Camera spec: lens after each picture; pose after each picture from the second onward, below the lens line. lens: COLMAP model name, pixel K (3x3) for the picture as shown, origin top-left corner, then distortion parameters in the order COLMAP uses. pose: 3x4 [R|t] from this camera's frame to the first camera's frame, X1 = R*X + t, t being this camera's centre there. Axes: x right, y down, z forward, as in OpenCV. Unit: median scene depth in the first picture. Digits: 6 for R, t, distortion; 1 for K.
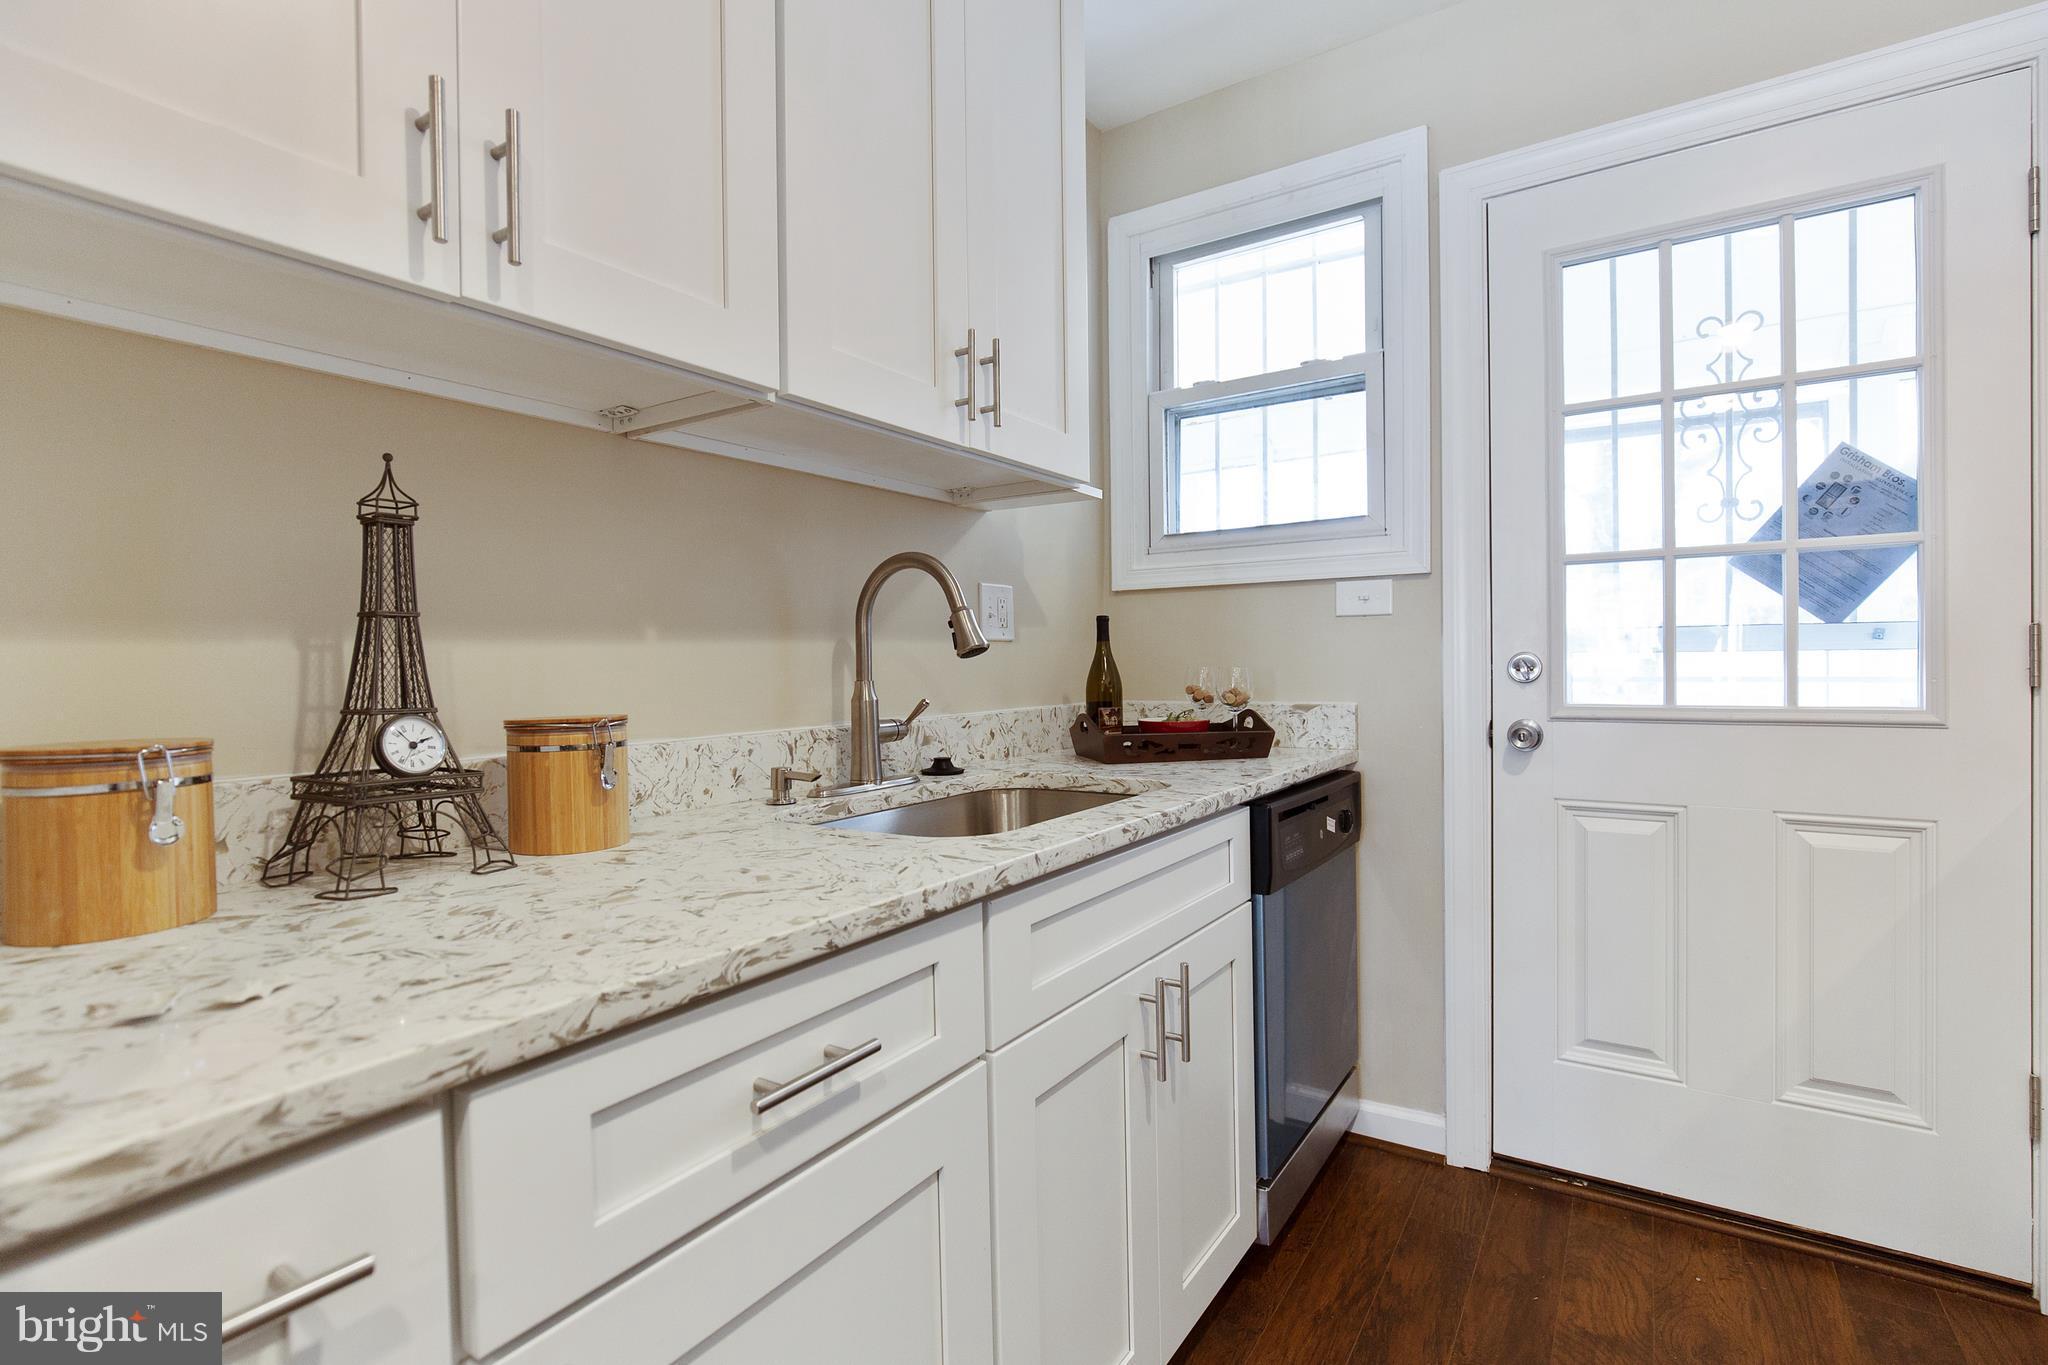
lens RADIAL K [[988.5, 0, 1002.9], [0, 988.5, 667.8], [0, 0, 1]] dist [-0.001655, 0.000489]
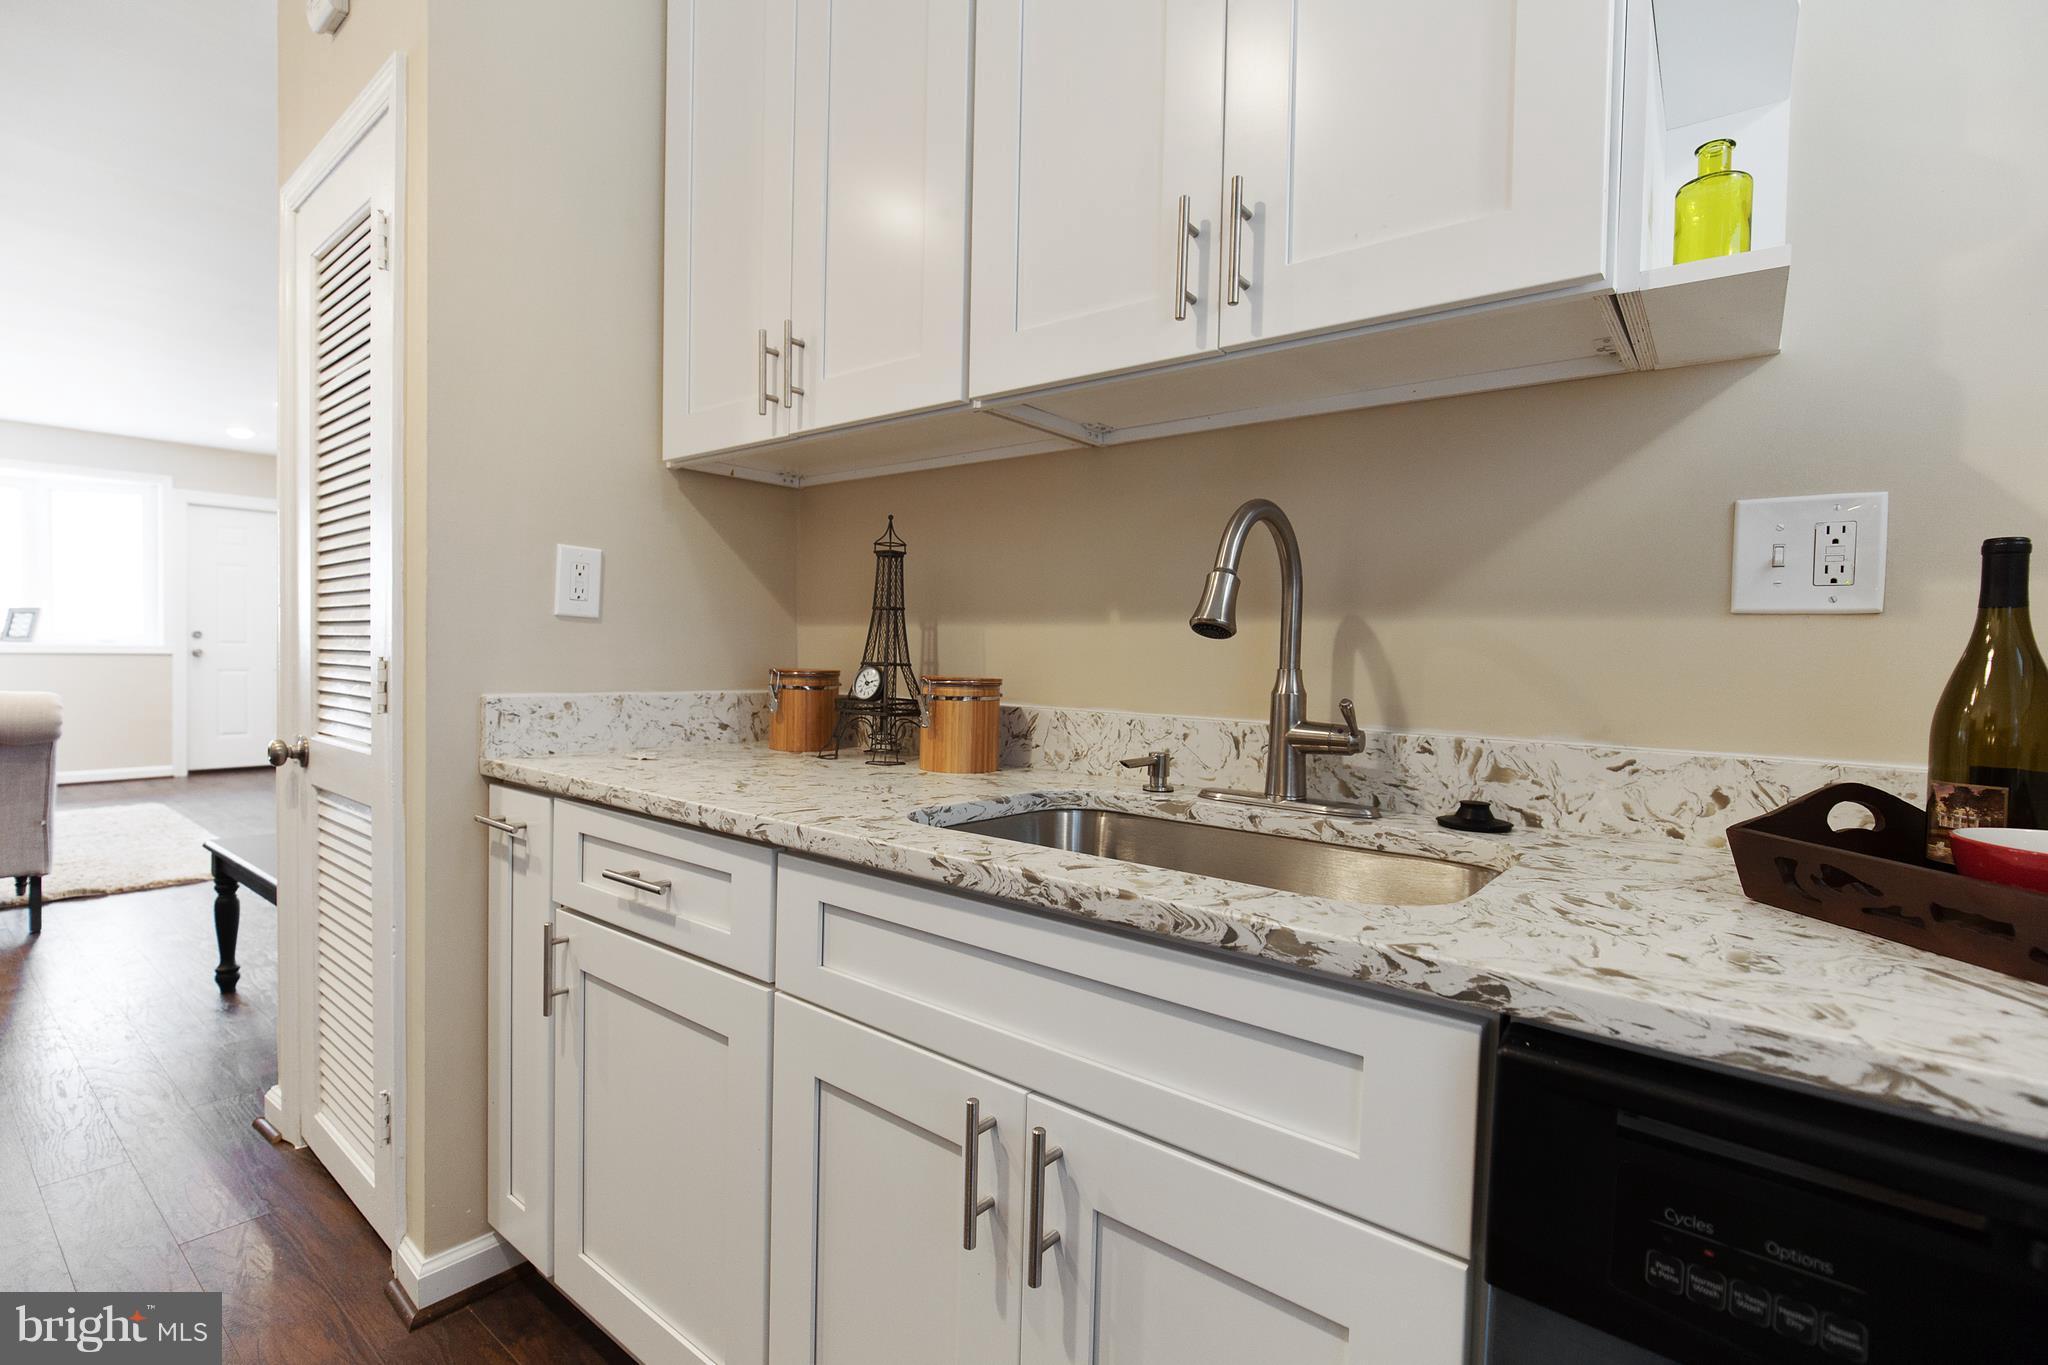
lens RADIAL K [[957.7, 0, 1016.2], [0, 957.7, 683.1], [0, 0, 1]] dist [-0.004799, -0.000170]
pose [[-0.097444, 0.044619, -0.994240, 0.694390], [-0.028041, 0.998475, 0.047558, -0.006338], [0.994846, 0.032514, -0.096044, 0.935148]]
